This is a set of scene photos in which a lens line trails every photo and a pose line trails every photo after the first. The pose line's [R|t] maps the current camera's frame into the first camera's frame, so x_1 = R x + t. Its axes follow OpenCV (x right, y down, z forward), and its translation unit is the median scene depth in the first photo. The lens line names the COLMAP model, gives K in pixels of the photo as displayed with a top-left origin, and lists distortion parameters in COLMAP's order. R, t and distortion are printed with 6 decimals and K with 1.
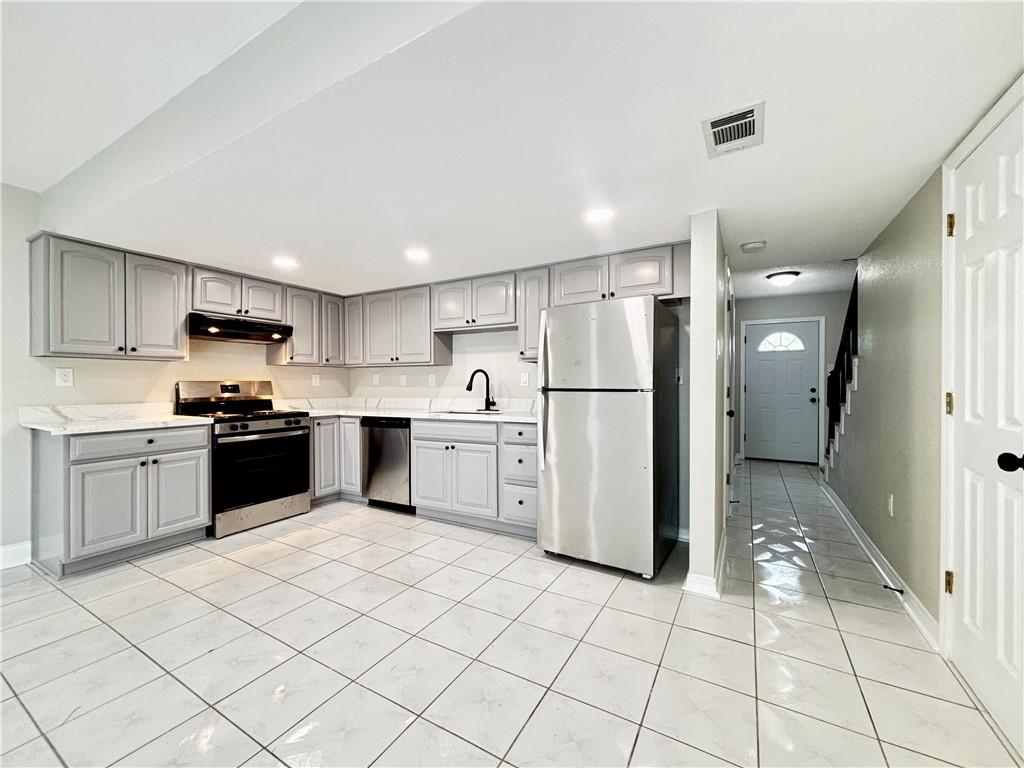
lens RADIAL K [[414.9, 0, 516.7], [0, 414.9, 379.8], [0, 0, 1]] dist [0.000071, 0.000861]
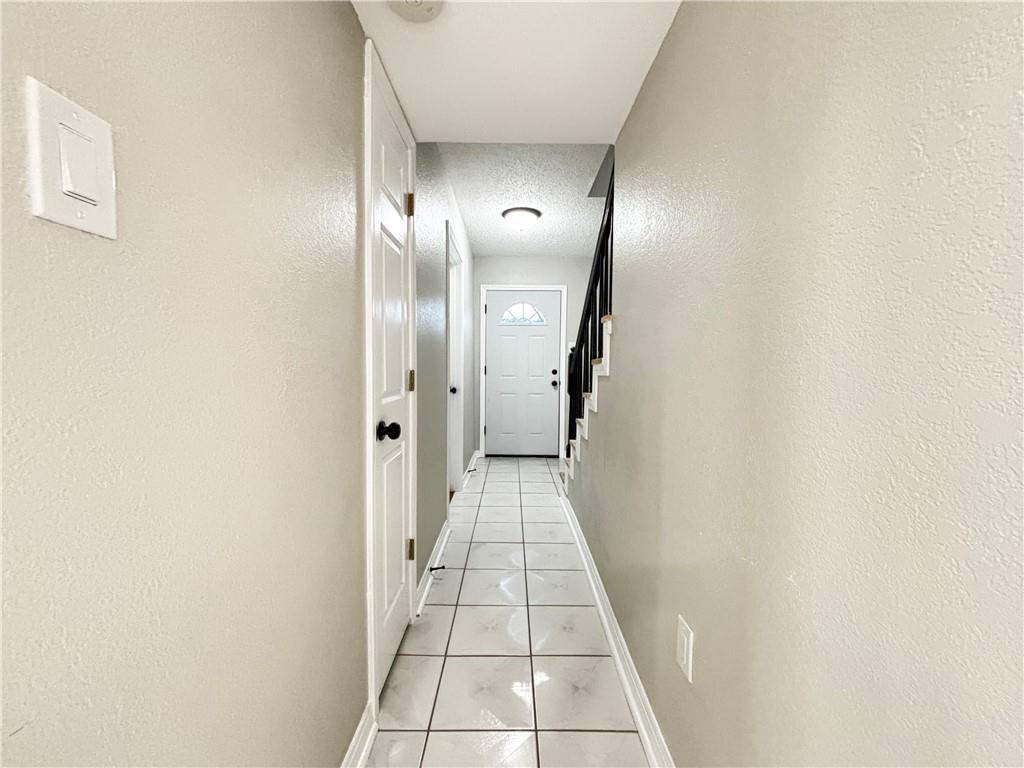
lens RADIAL K [[414.9, 0, 508.9], [0, 414.9, 383.6], [0, 0, 1]] dist [0.000071, 0.000861]
pose [[0.876428, -0.020064, 0.481115, 0.218564], [-0.006832, 0.998513, 0.054088, 0.003924], [-0.481485, -0.050691, 0.874987, 0.294688]]
